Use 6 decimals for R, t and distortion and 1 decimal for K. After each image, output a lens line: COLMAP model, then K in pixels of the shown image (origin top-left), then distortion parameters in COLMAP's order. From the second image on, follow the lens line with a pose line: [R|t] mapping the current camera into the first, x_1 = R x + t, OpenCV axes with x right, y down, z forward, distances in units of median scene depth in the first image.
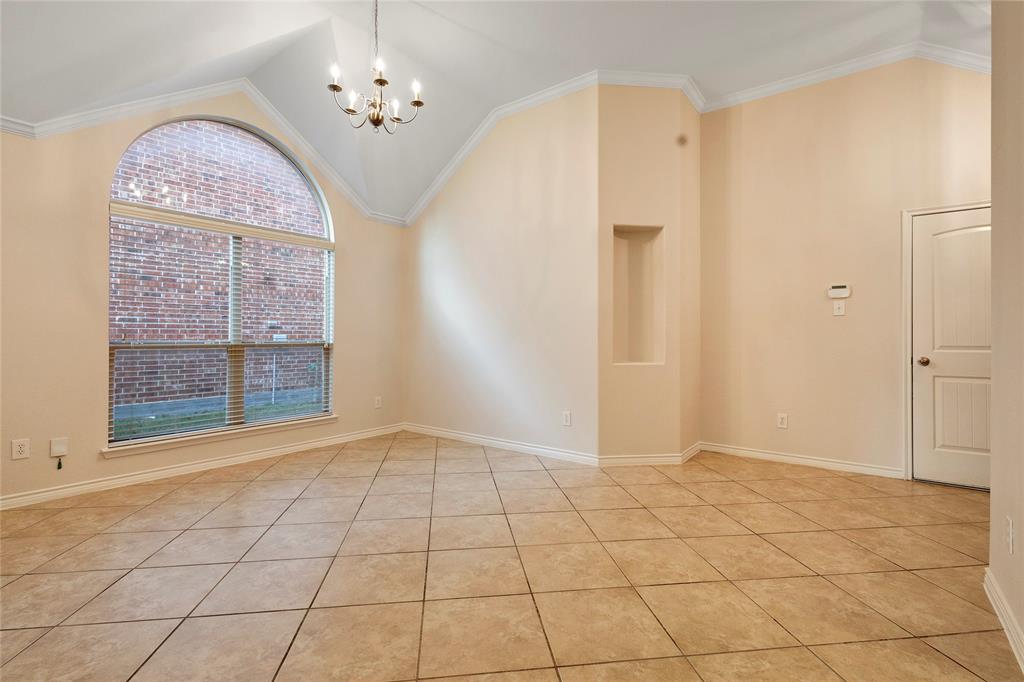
lens RADIAL K [[471.5, 0, 512.7], [0, 471.5, 338.0], [0, 0, 1]] dist [0.003766, 0.000212]
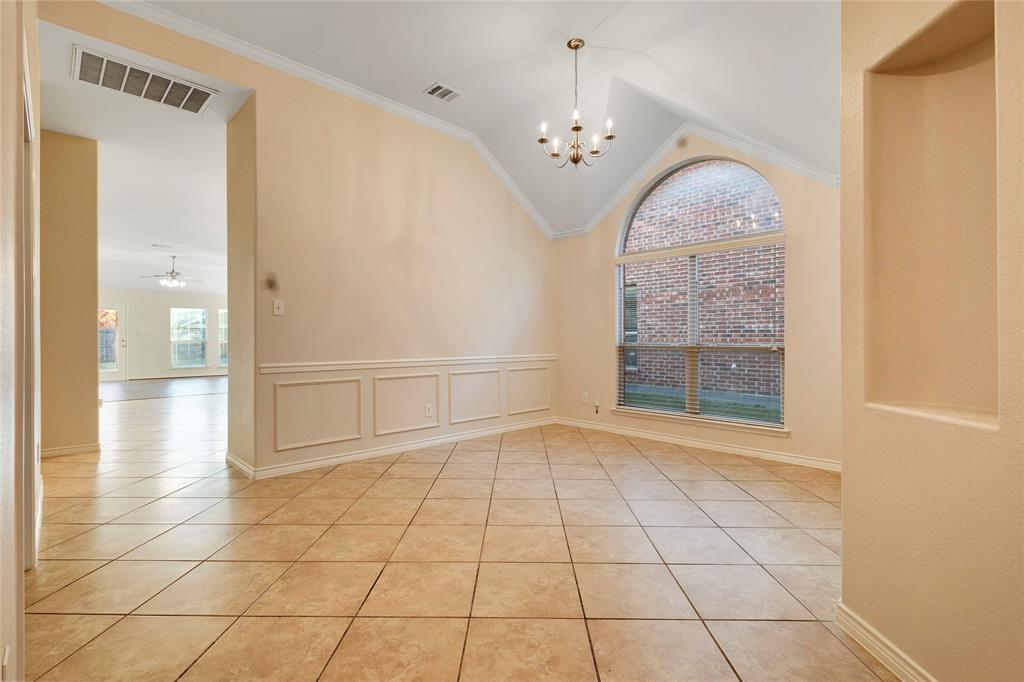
lens RADIAL K [[471.5, 0, 513.2], [0, 471.5, 339.5], [0, 0, 1]] dist [0.003766, 0.000212]
pose [[-0.150442, -0.001791, -0.988617, 0.803367], [-0.005890, 0.999982, -0.000915, 0.000359], [0.988601, 0.005685, -0.150449, 0.891273]]
